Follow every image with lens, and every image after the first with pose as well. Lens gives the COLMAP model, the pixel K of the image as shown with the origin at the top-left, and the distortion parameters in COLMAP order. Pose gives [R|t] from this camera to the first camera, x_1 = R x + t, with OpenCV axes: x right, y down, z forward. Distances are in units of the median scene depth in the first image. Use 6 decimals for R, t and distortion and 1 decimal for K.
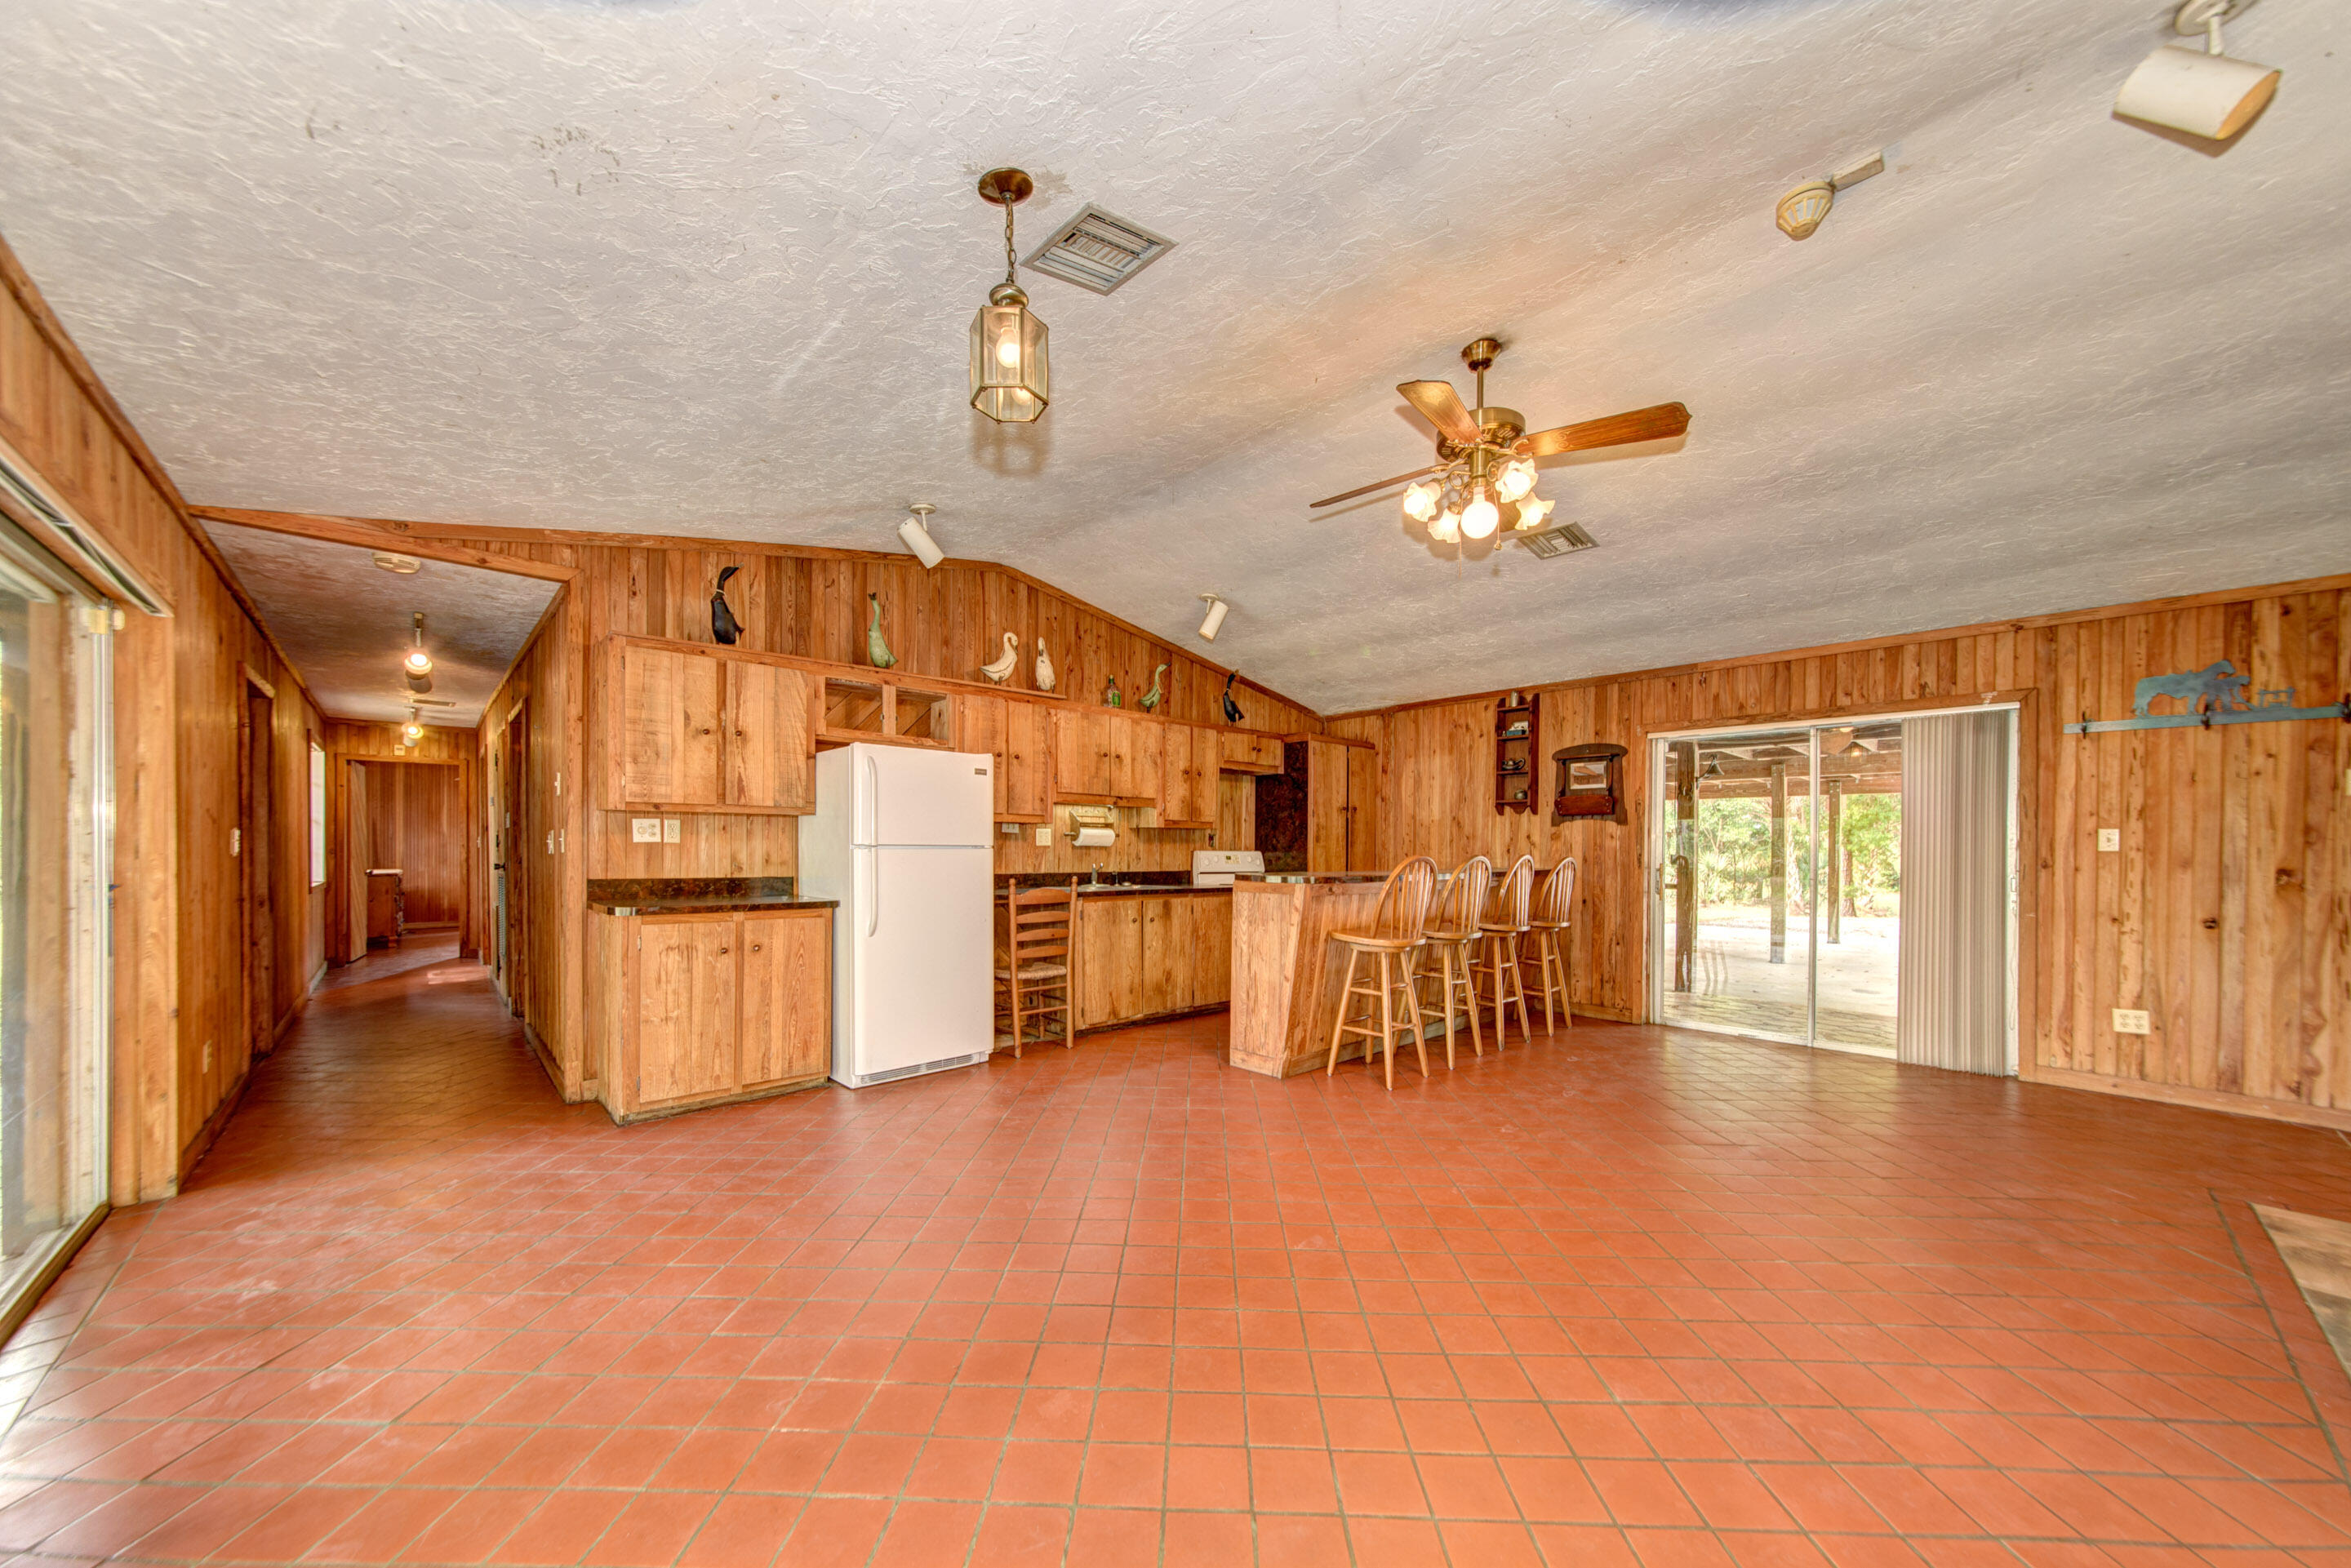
lens RADIAL K [[821.2, 0, 1174.2], [0, 821.2, 853.7], [0, 0, 1]] dist [-0.001695, -0.000117]
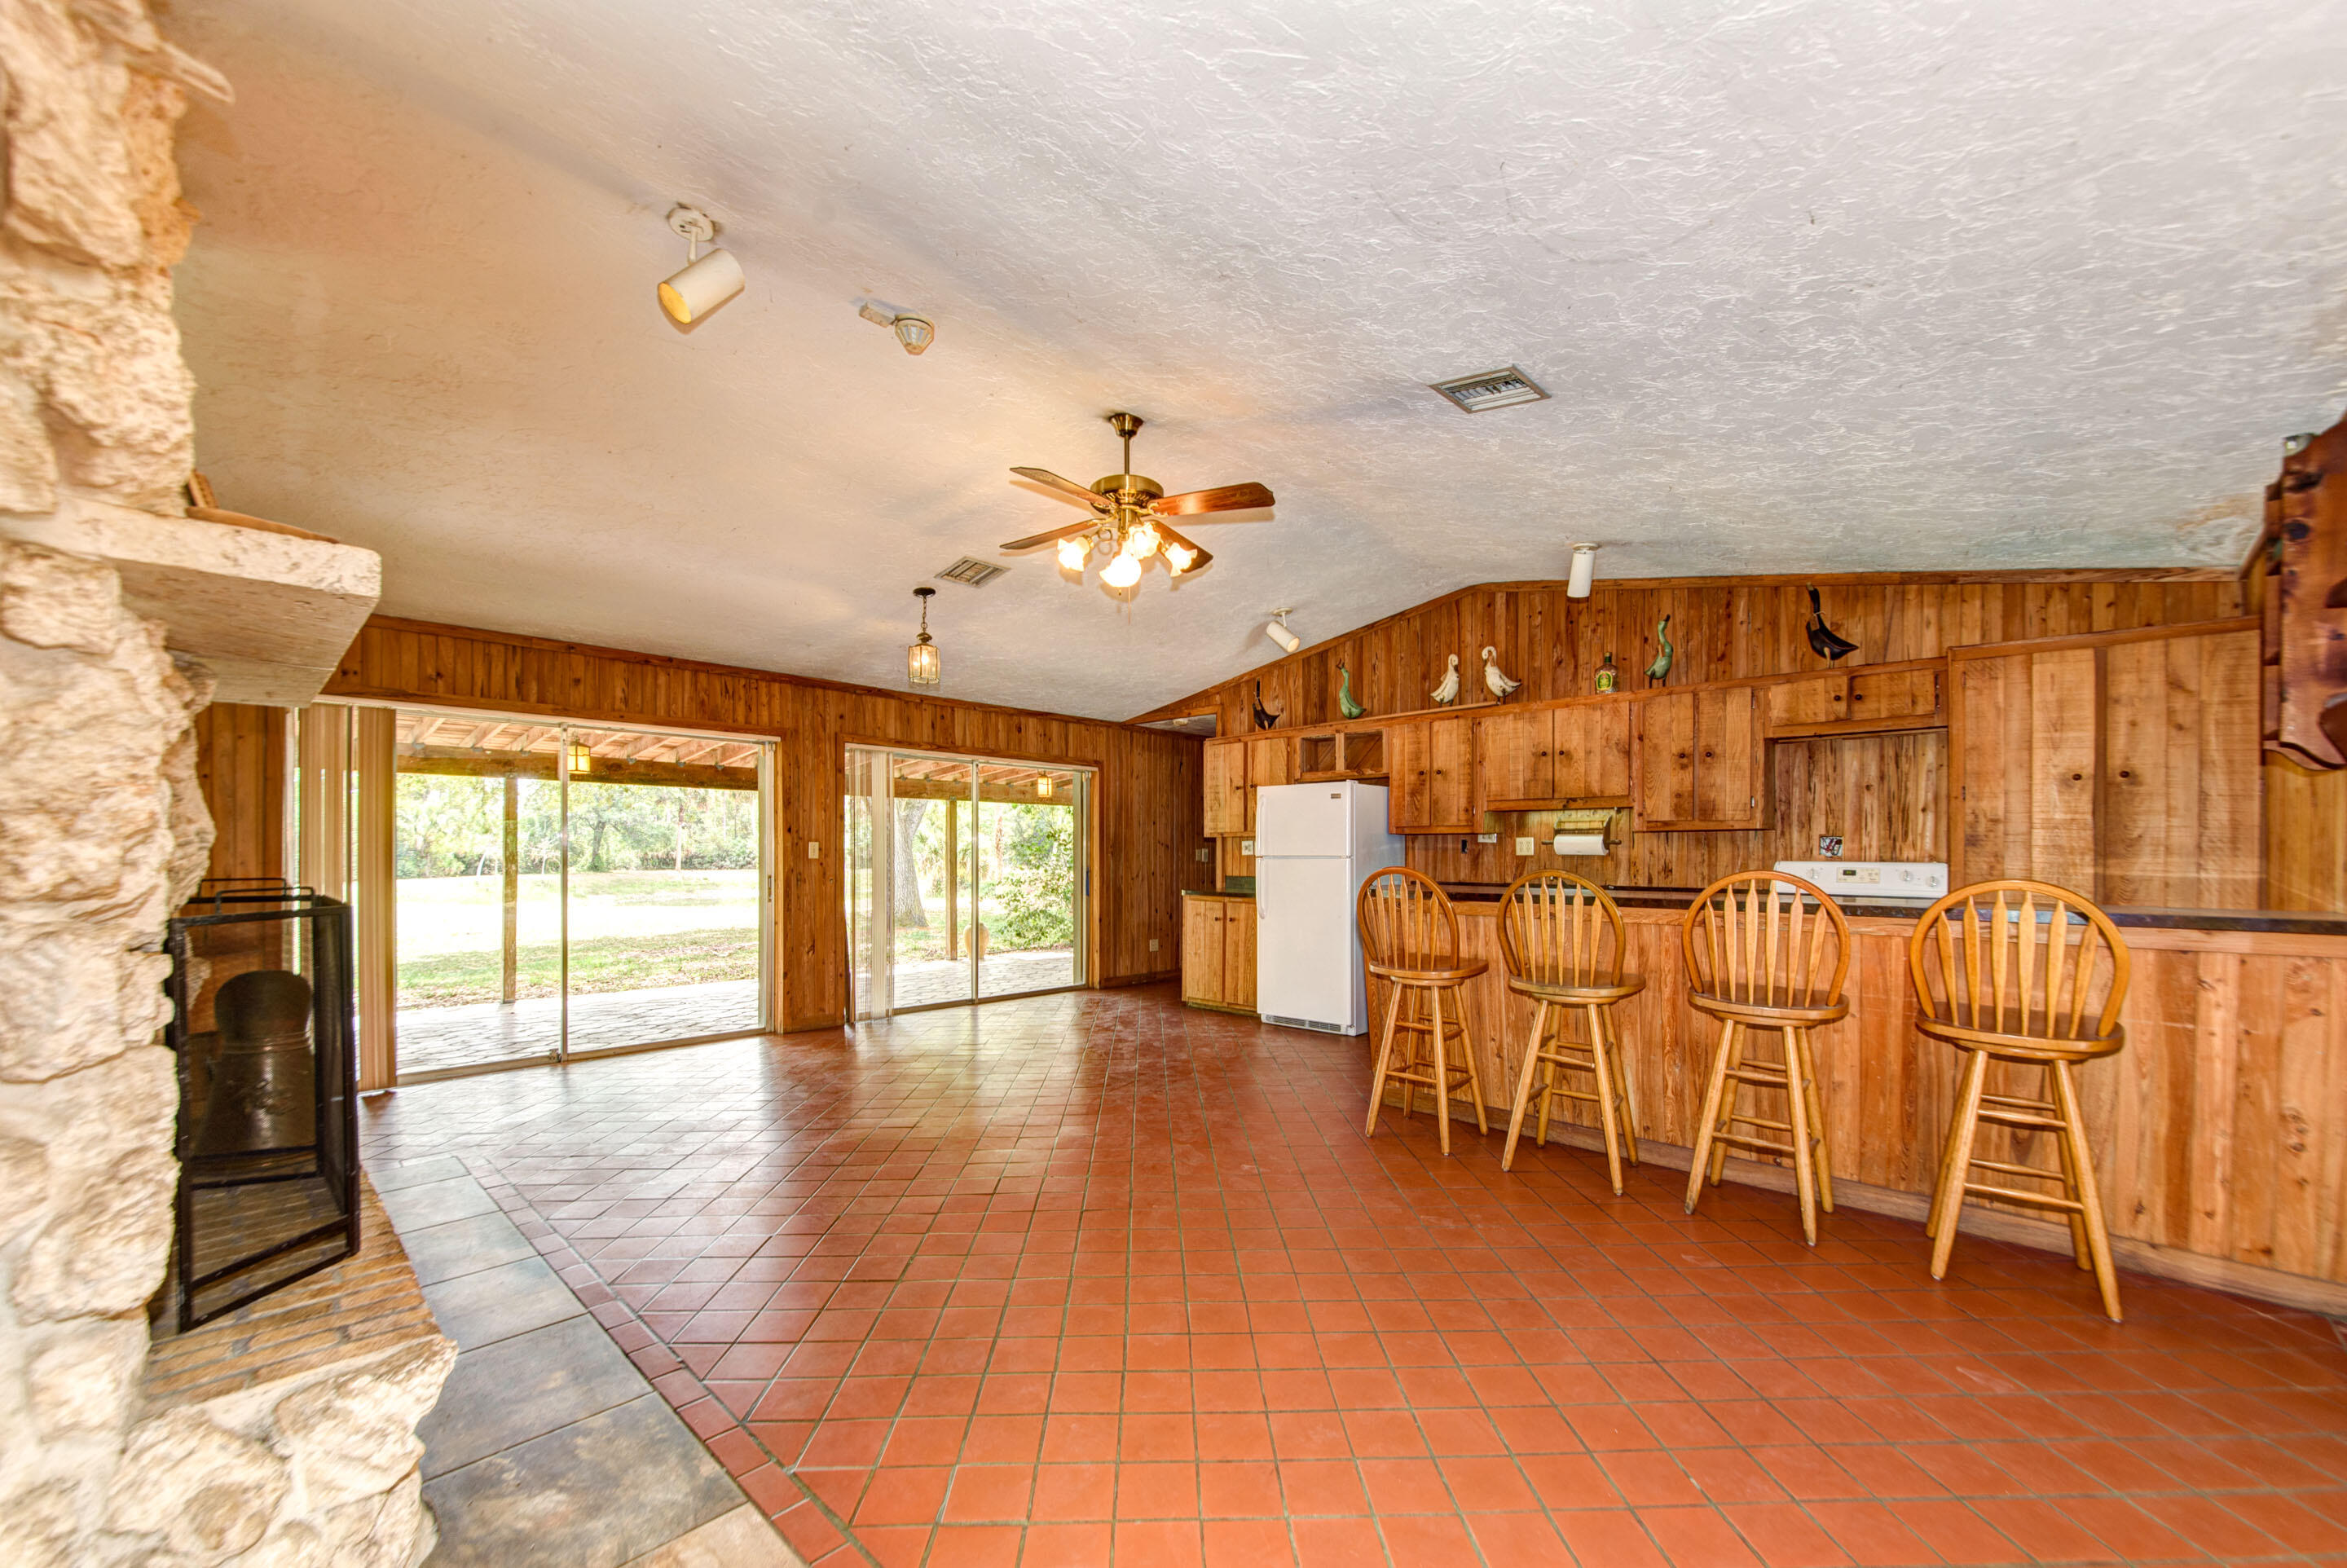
lens RADIAL K [[920.3, 0, 1174.7], [0, 920.3, 851.0], [0, 0, 1]] dist [0.000836, 0.000203]
pose [[0.072149, -0.010521, -0.997338, 0.953695], [-0.006066, 0.999921, -0.010987, -0.000406], [0.997375, 0.006842, 0.072080, 0.558373]]
